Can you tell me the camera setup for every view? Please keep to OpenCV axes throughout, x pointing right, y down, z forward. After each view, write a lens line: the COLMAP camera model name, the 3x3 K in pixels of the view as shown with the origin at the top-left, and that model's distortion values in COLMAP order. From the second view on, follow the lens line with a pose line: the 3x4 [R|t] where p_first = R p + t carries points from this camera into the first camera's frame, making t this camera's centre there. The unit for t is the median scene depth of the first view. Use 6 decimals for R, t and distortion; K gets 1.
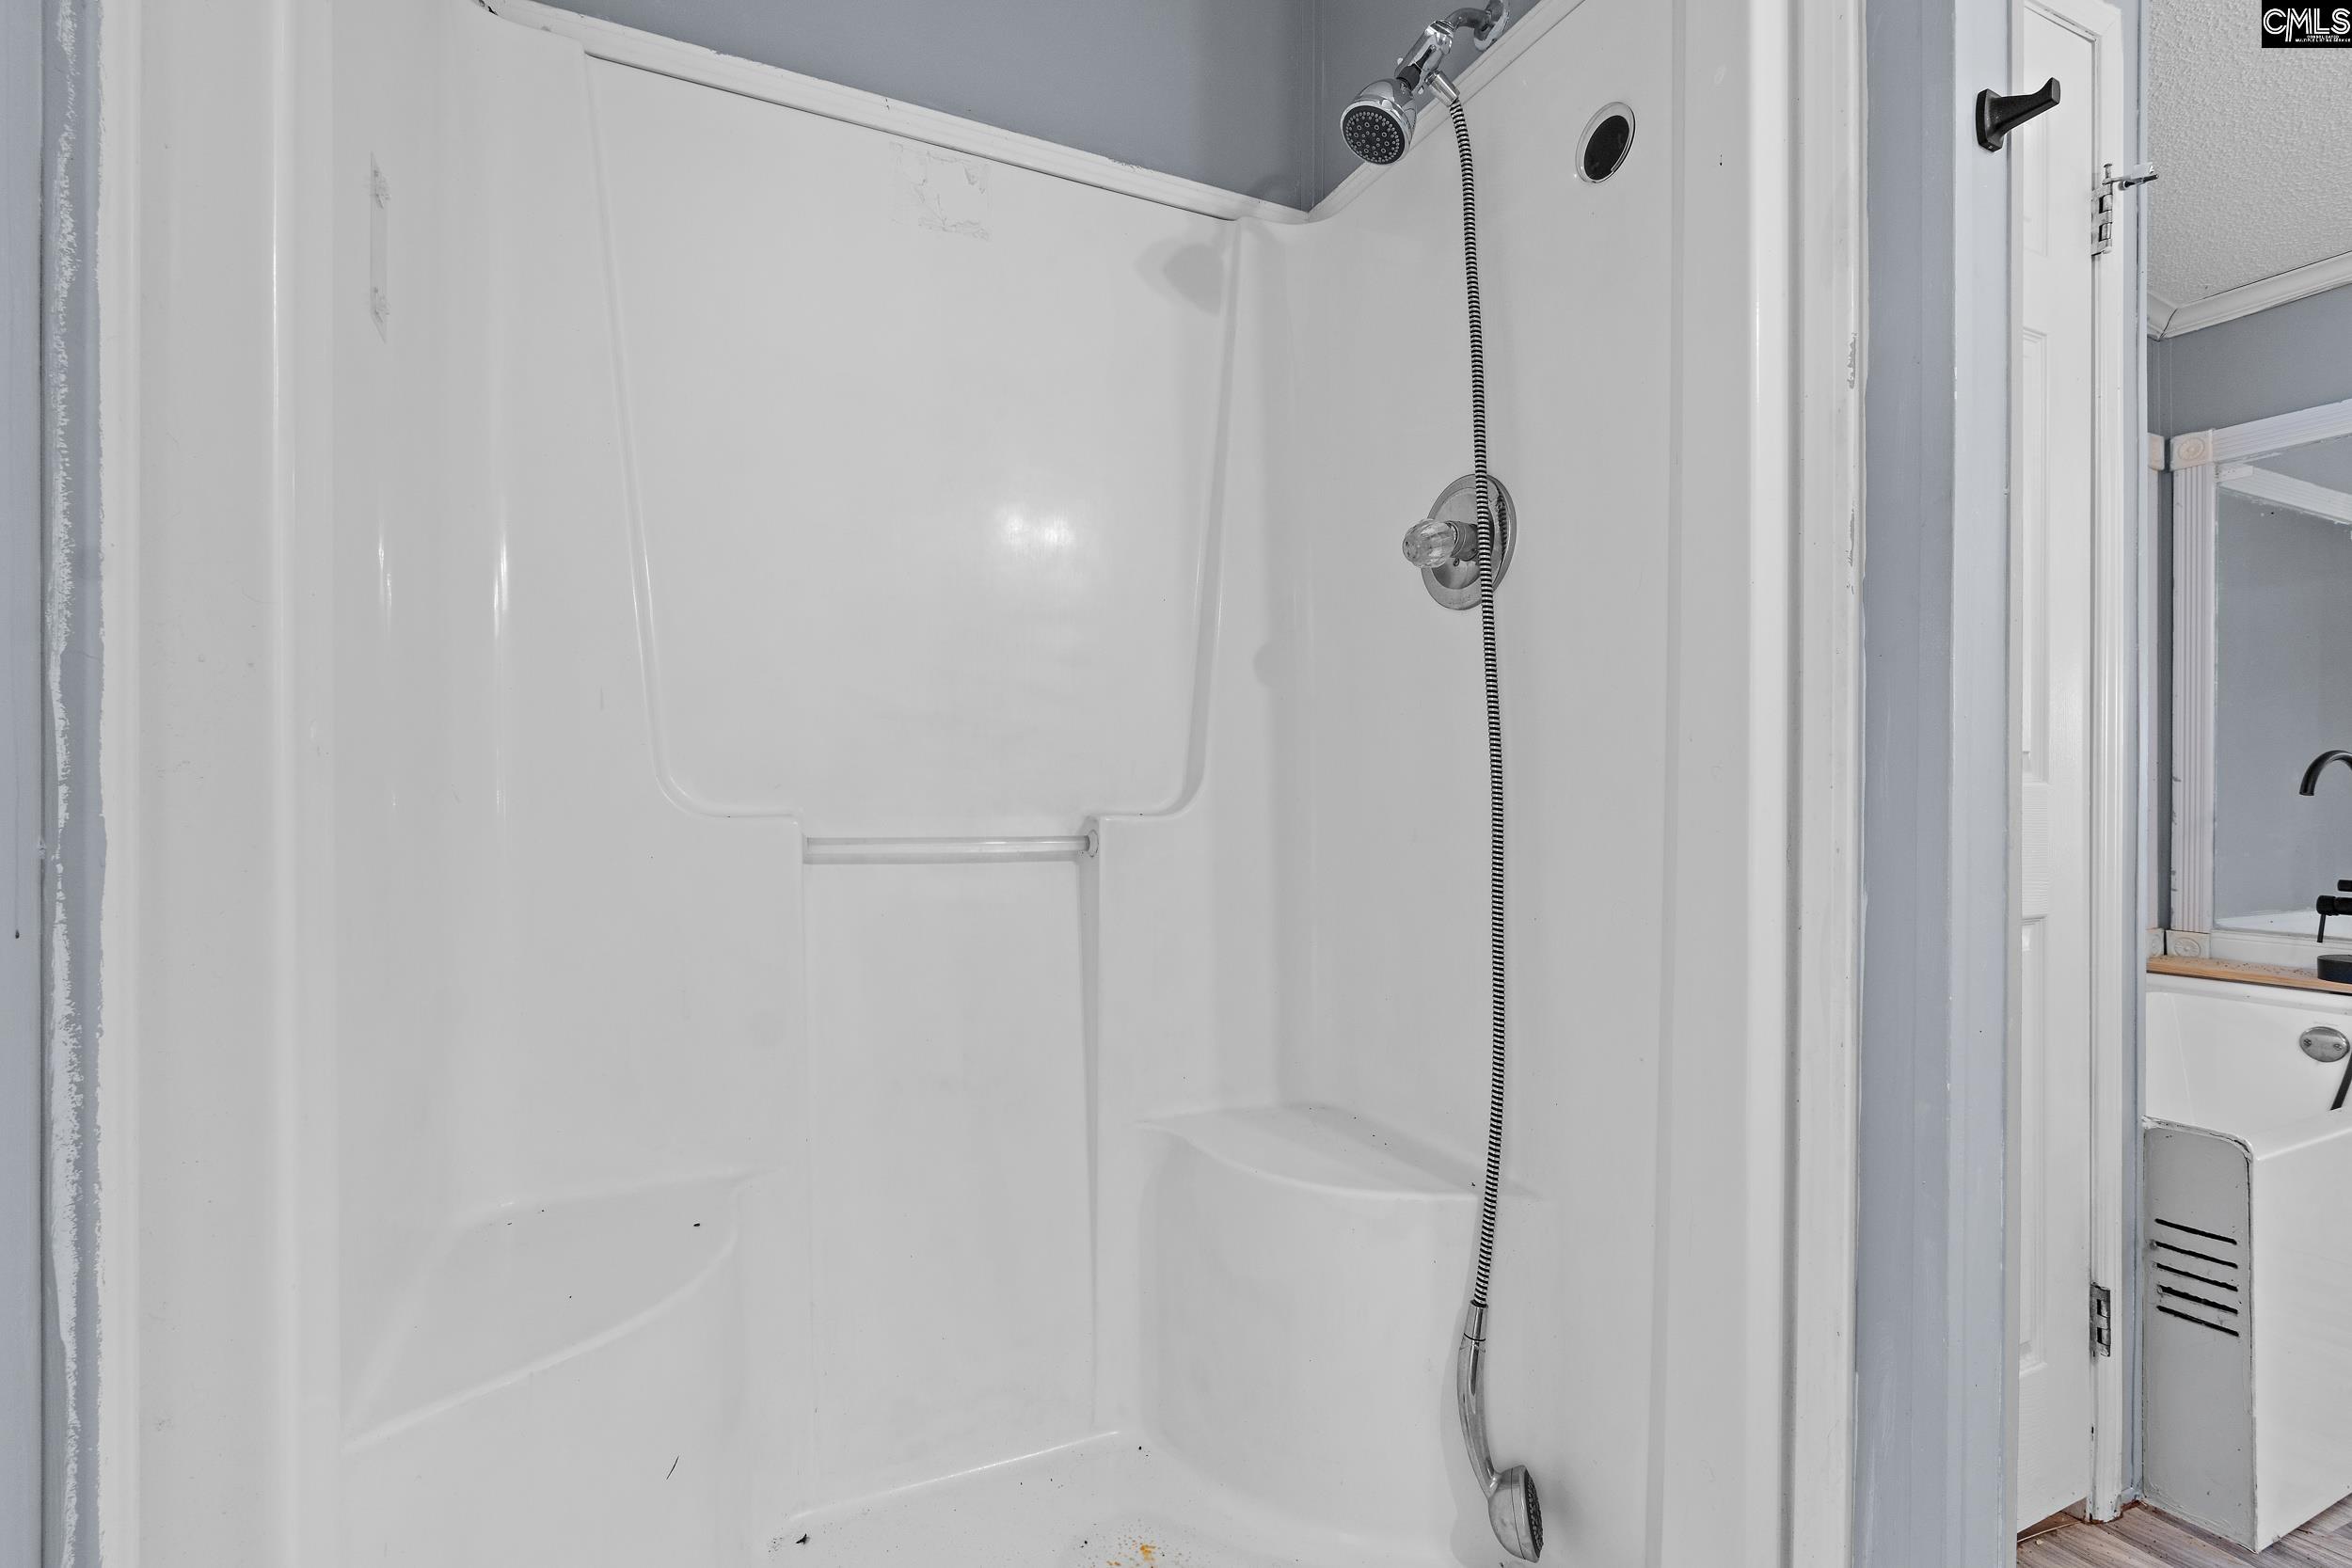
lens RADIAL K [[1082.0, 0, 1172.8], [0, 1082.0, 790.3], [0, 0, 1]] dist [-0.005404, 0.000911]
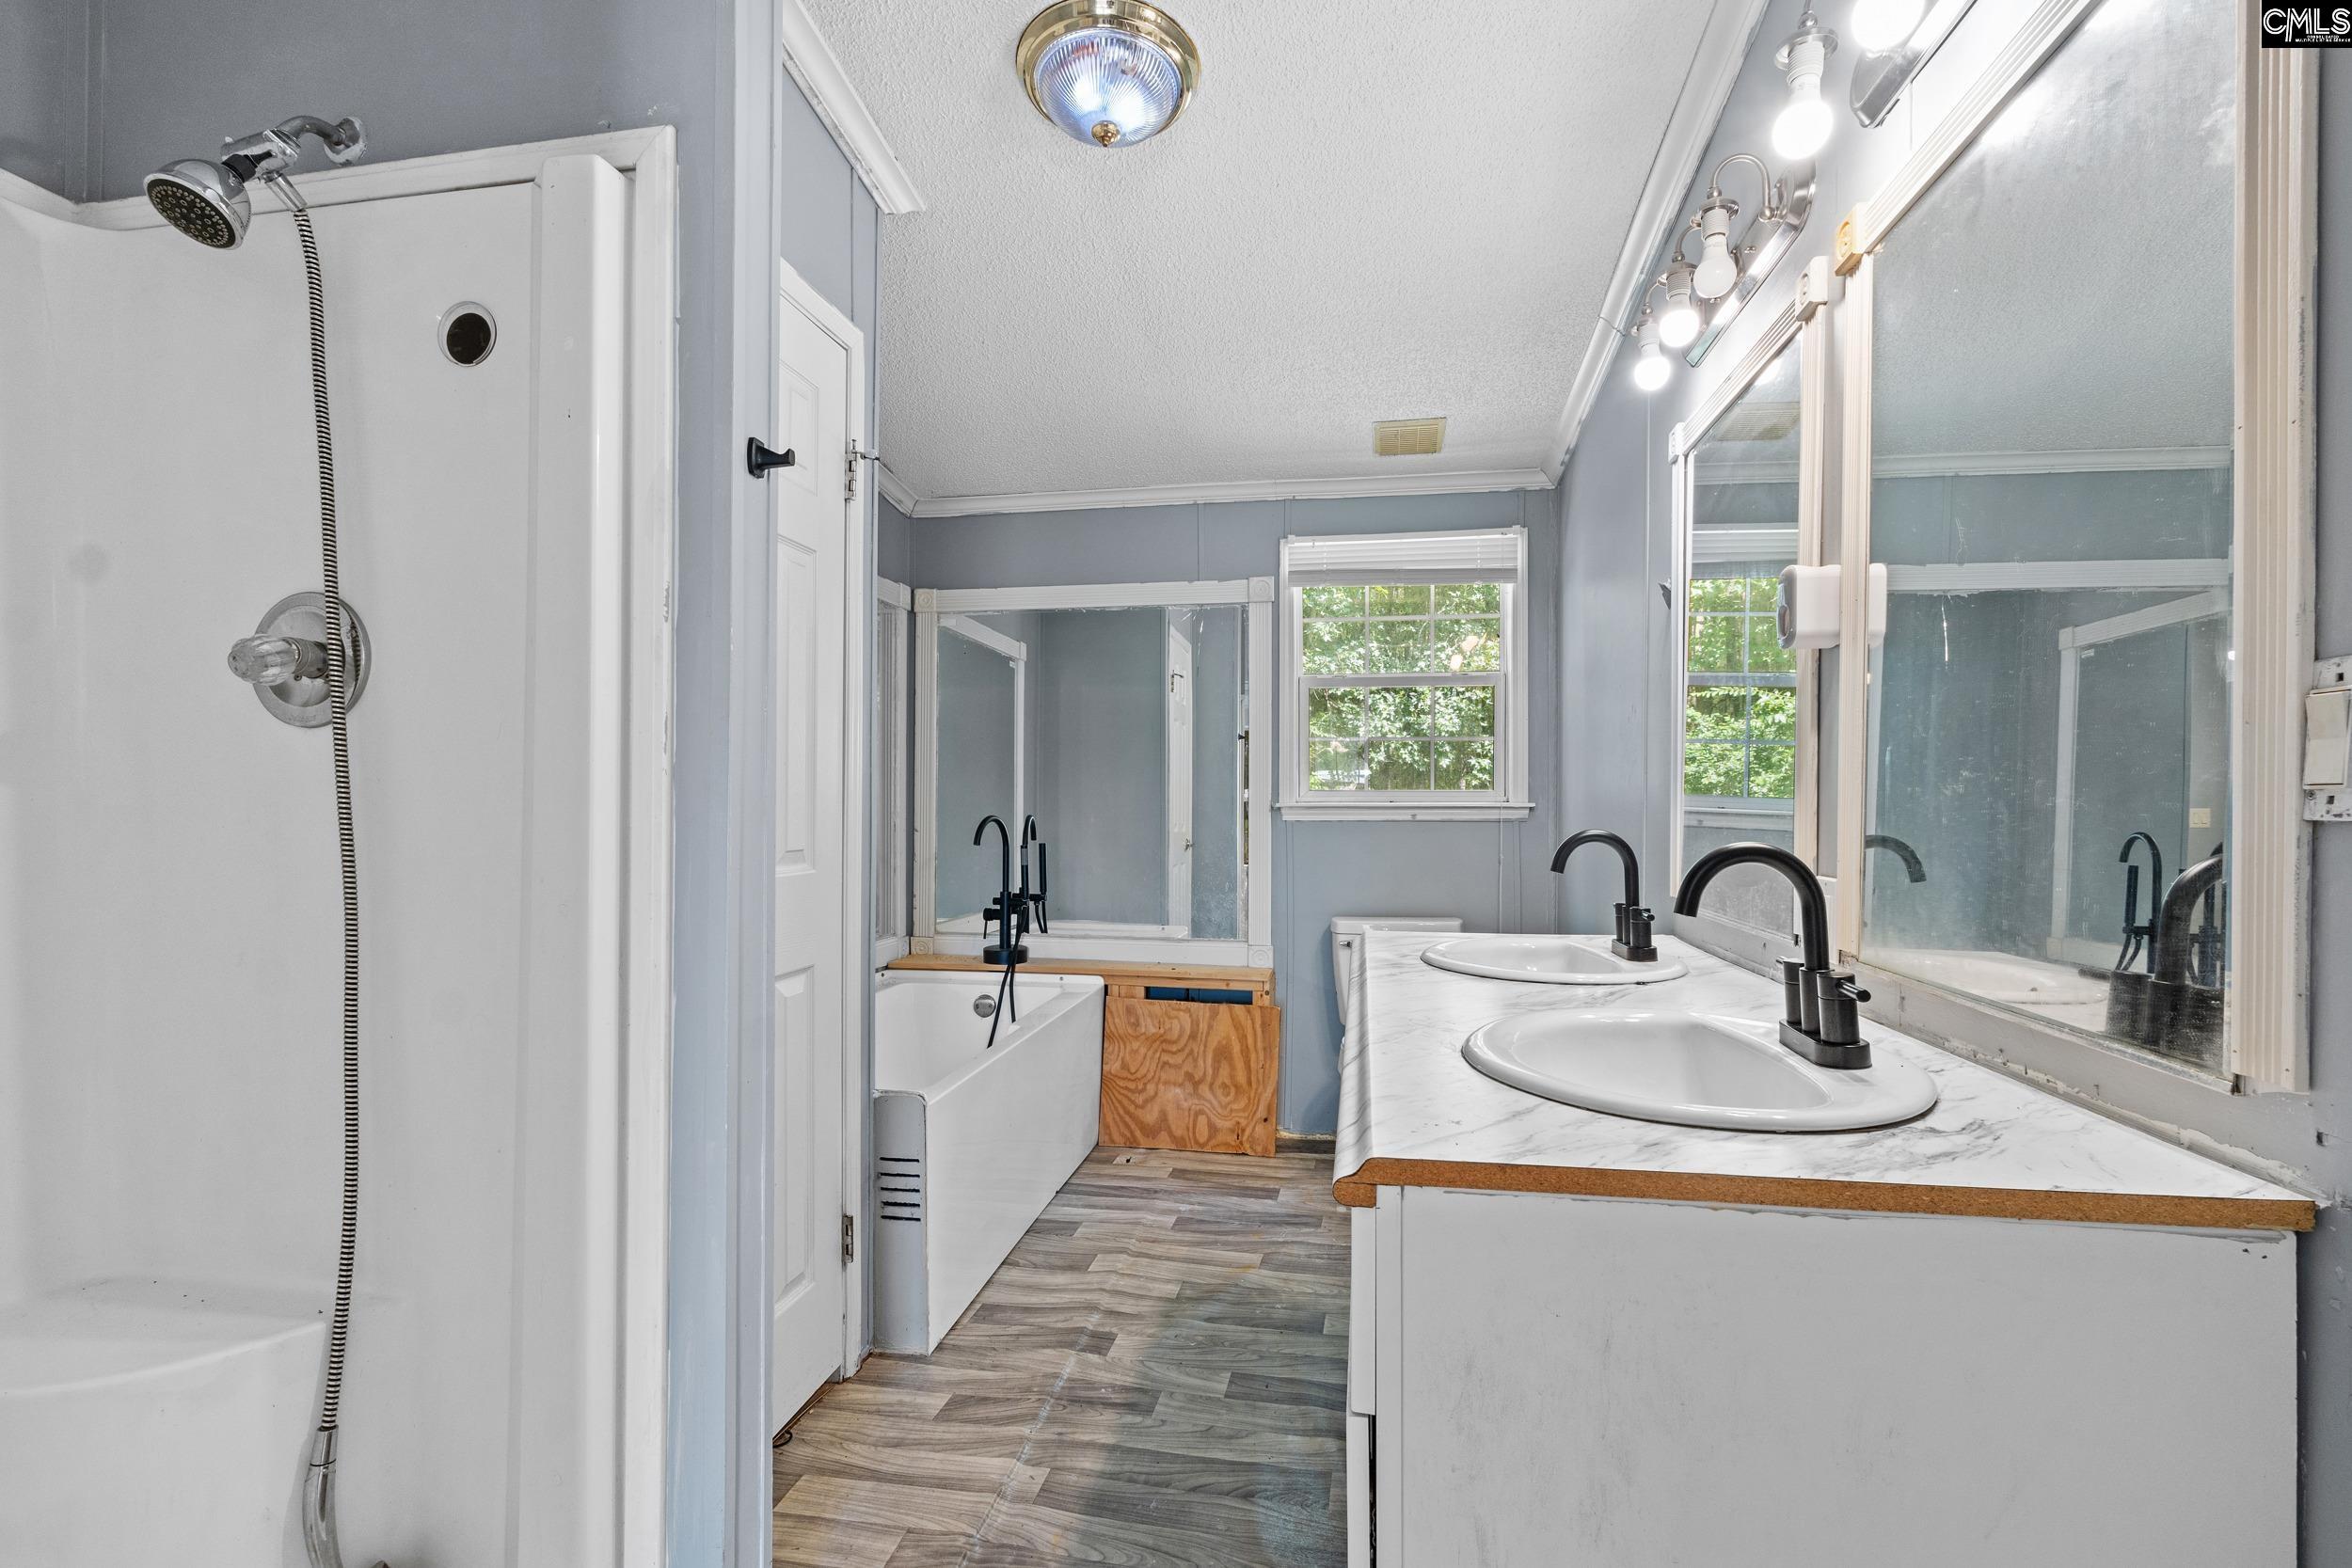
lens RADIAL K [[1082.0, 0, 1161.4], [0, 1082.0, 801.6], [0, 0, 1]] dist [-0.005404, 0.000911]
pose [[0.587525, 0.000739, 0.809206, -0.067897], [-0.003837, 0.999991, 0.001872, -0.105177], [-0.809197, -0.004205, 0.587523, -0.201069]]
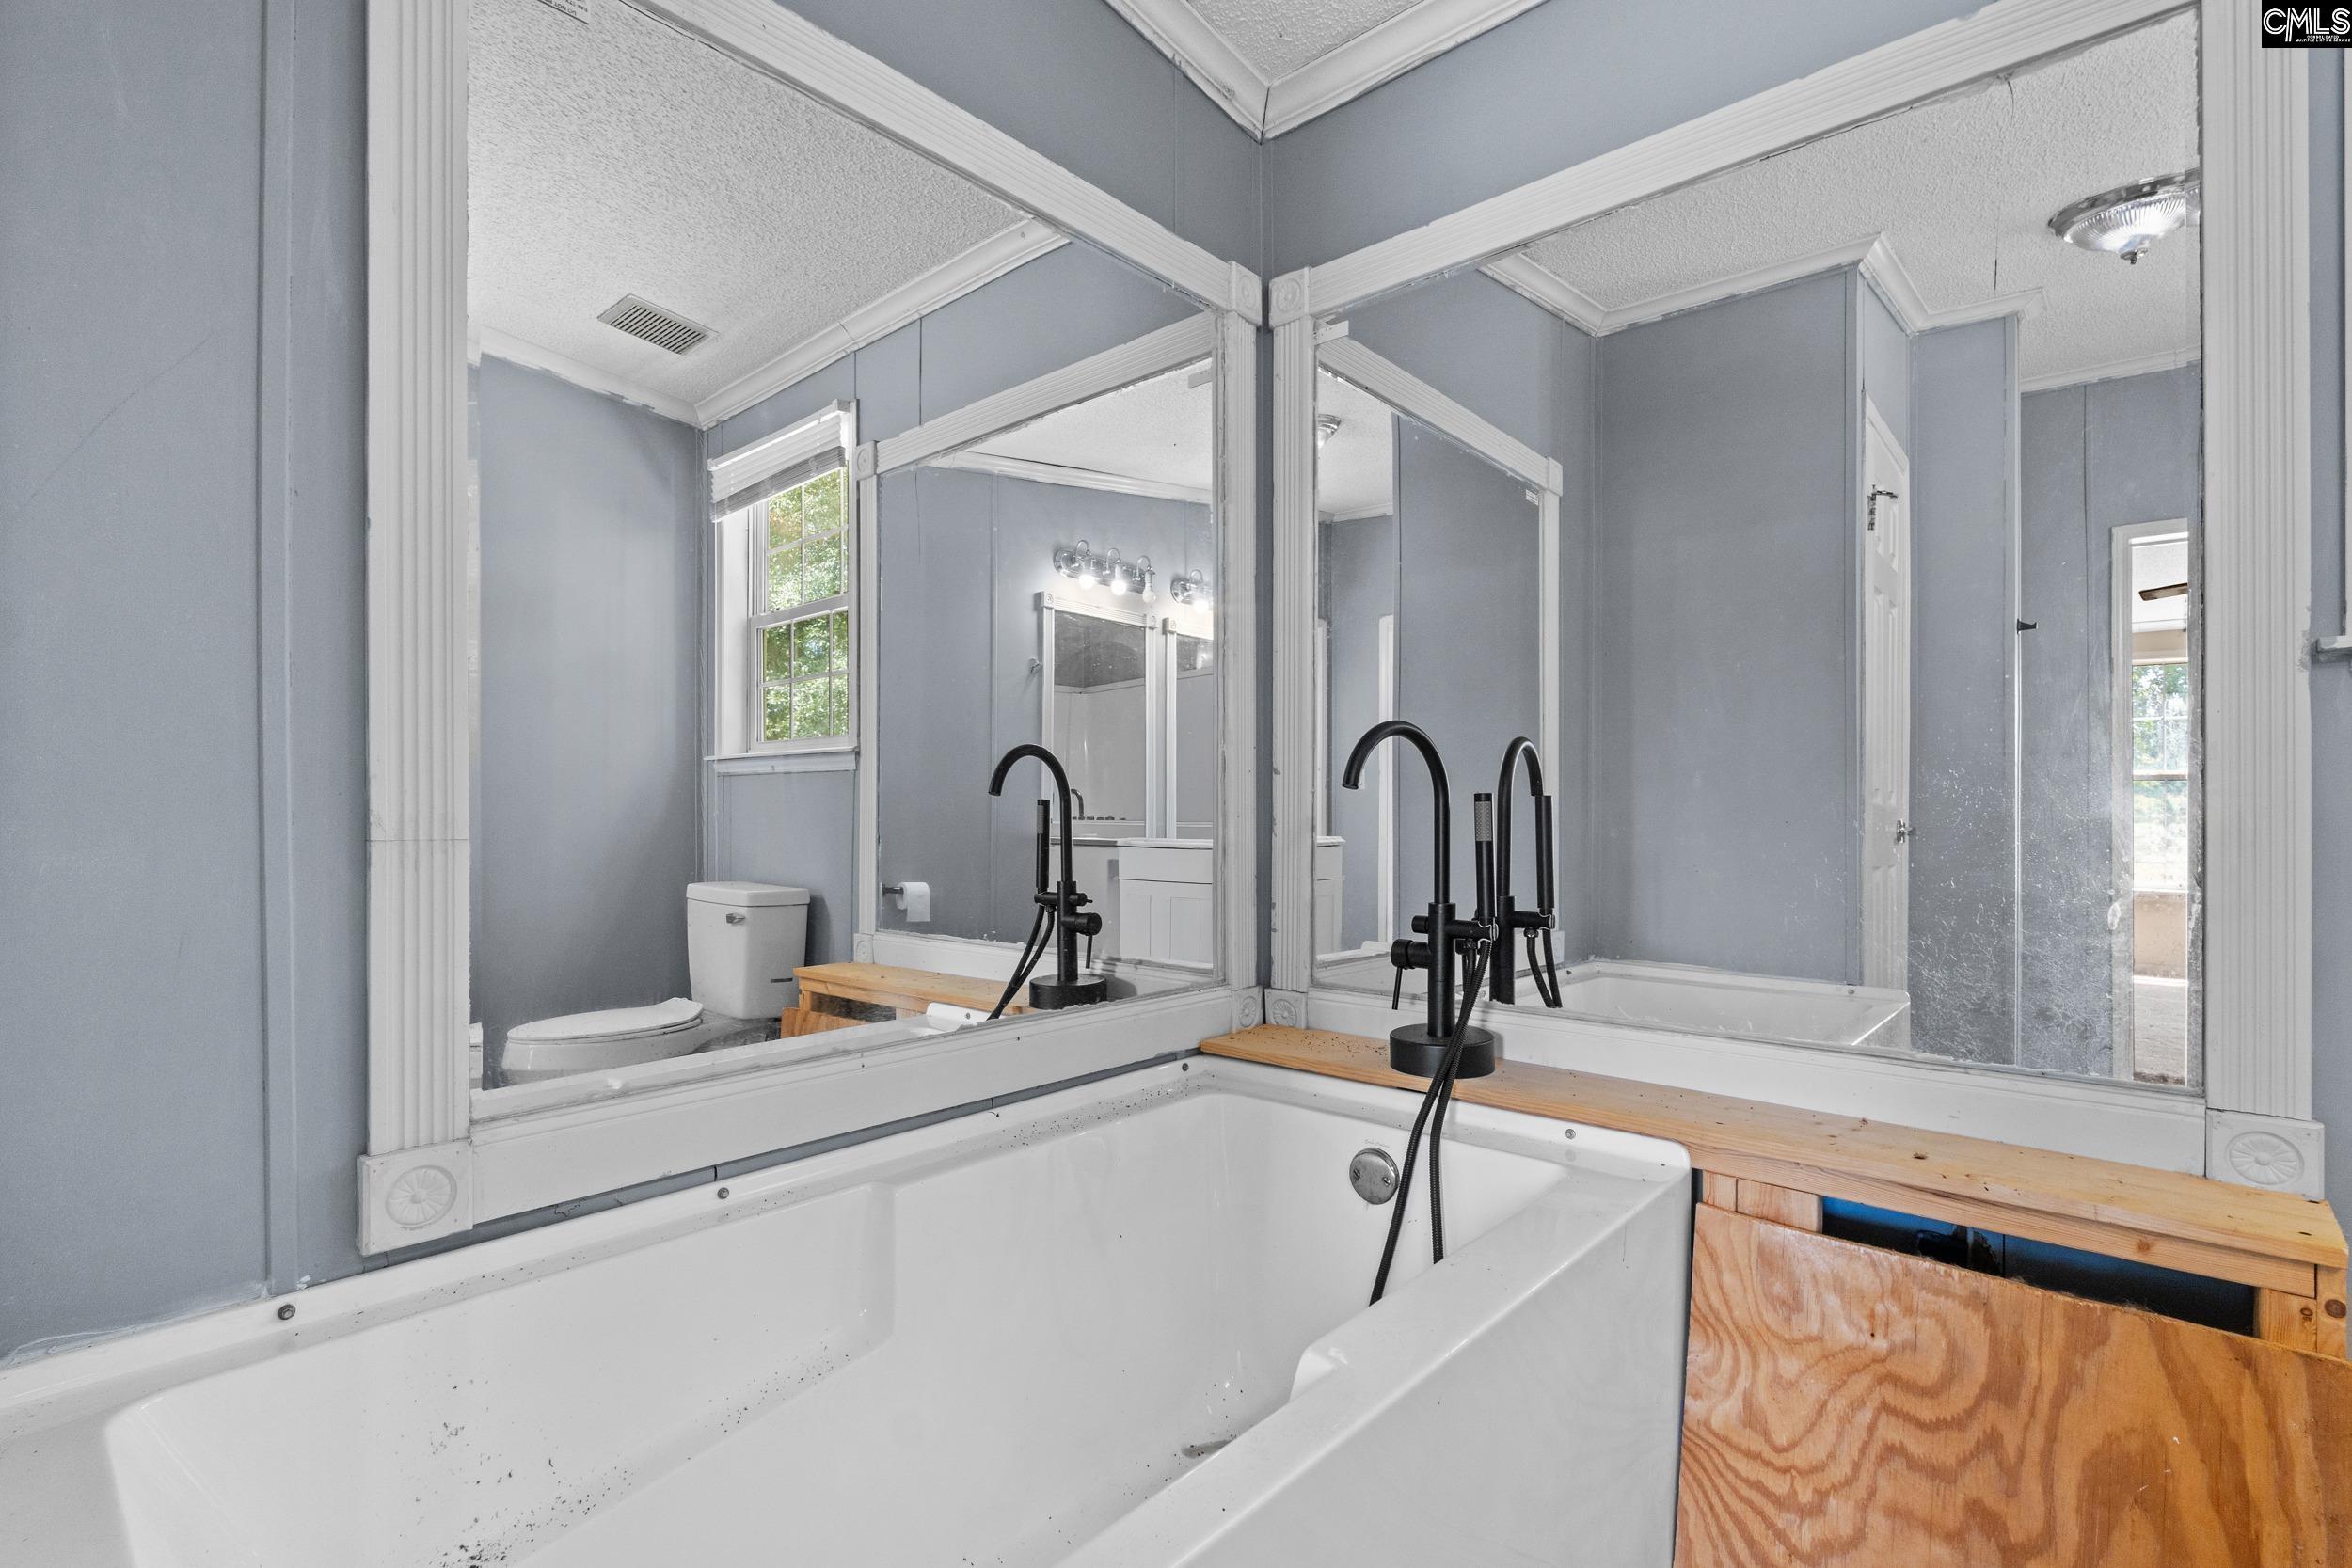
lens RADIAL K [[1082.0, 0, 1190.8], [0, 1082.0, 807.7], [0, 0, 1]] dist [-0.005404, 0.000911]
pose [[0.917129, 0.005327, 0.398555, 1.217016], [-0.002383, 0.999966, -0.007881, 0.038092], [-0.398583, 0.006278, 0.917111, 0.771736]]
